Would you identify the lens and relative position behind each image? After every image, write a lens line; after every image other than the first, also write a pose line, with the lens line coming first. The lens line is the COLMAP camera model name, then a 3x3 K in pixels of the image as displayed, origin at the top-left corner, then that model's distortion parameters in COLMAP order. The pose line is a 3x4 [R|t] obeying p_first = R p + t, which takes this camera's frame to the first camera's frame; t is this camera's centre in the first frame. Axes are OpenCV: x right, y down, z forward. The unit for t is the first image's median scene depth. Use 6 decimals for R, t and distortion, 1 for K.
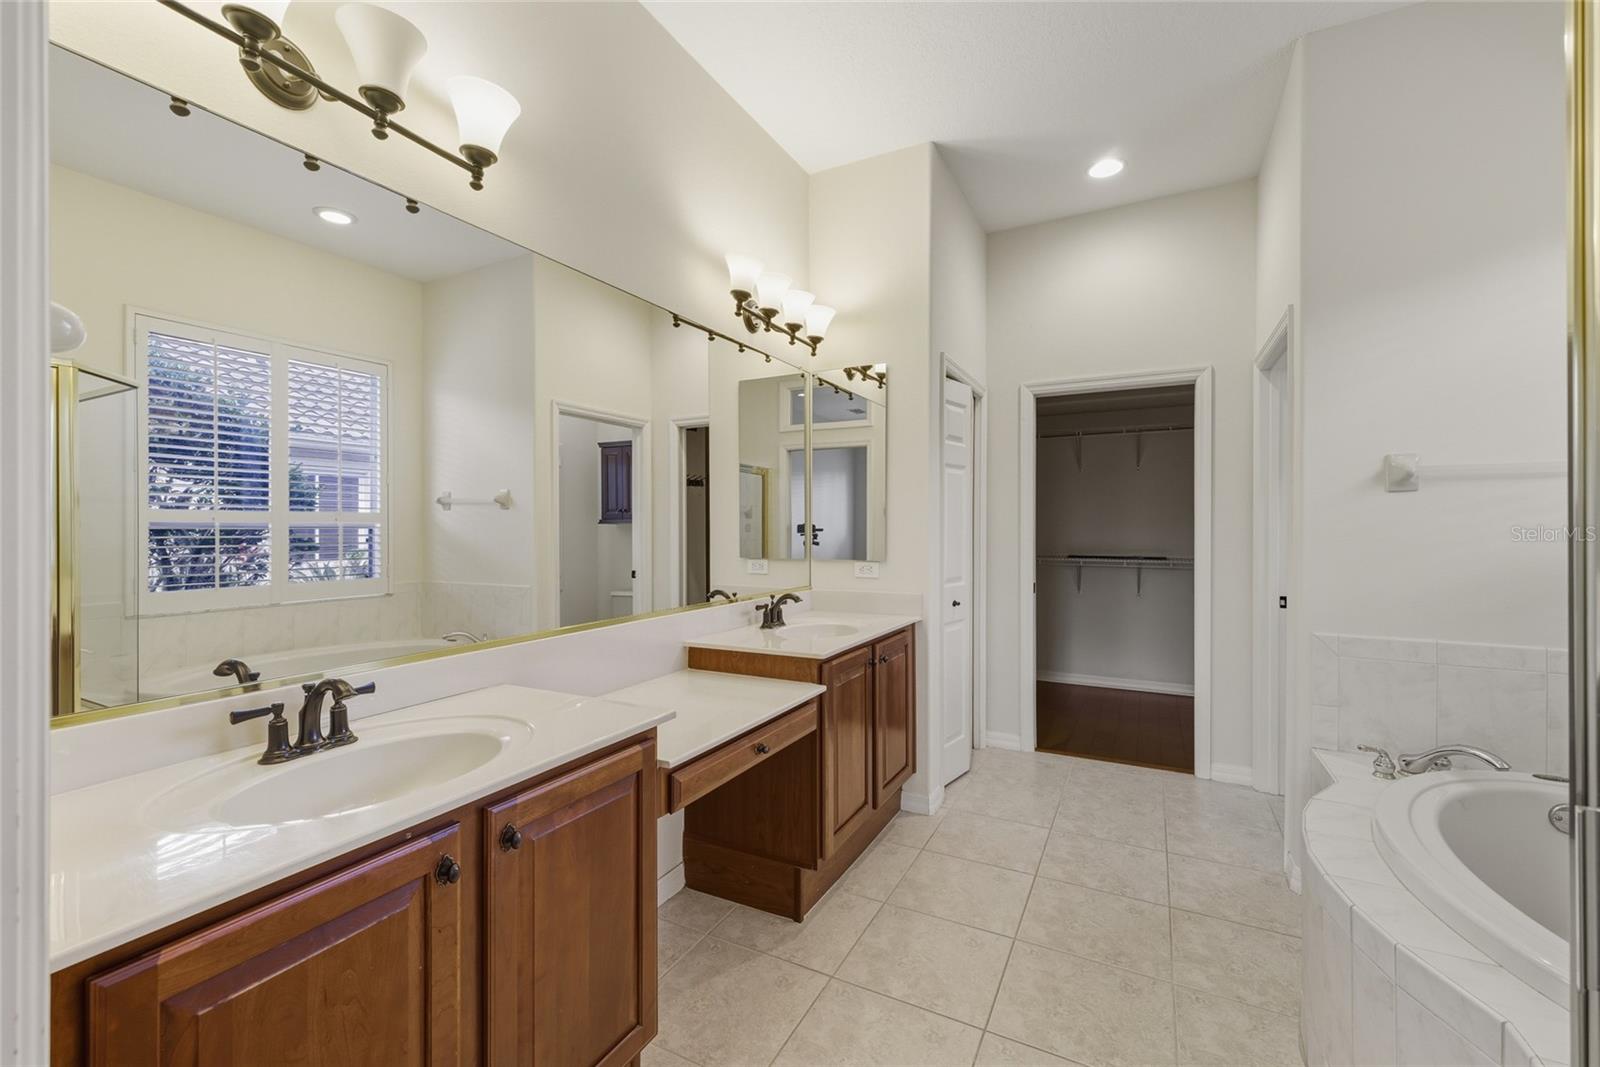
lens RADIAL K [[676.8, 0, 798.4], [0, 676.8, 526.4], [0, 0, 1]] dist [0.009959, -0.000747]
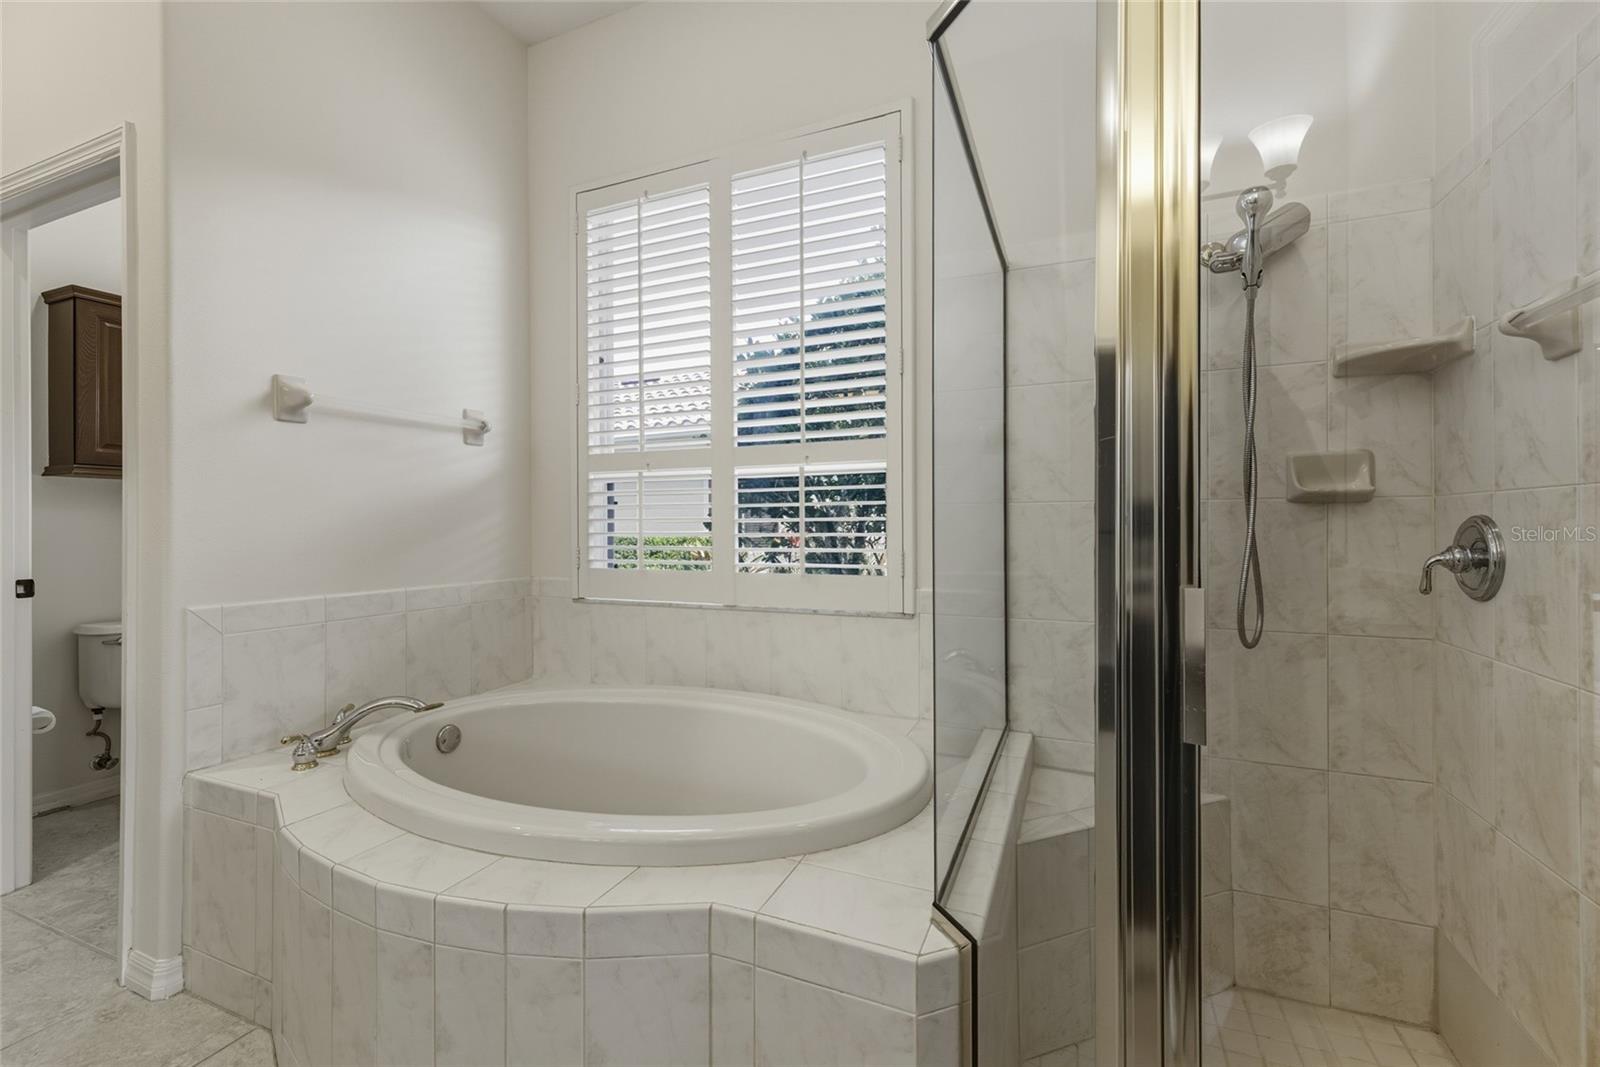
lens RADIAL K [[676.8, 0, 798.3], [0, 676.8, 523.9], [0, 0, 1]] dist [0.009959, -0.000747]
pose [[-0.070105, 0.001107, 0.997539, 0.012713], [0.006033, 0.999982, -0.000686, 0.077940], [-0.997521, 0.005970, -0.070110, 0.443146]]
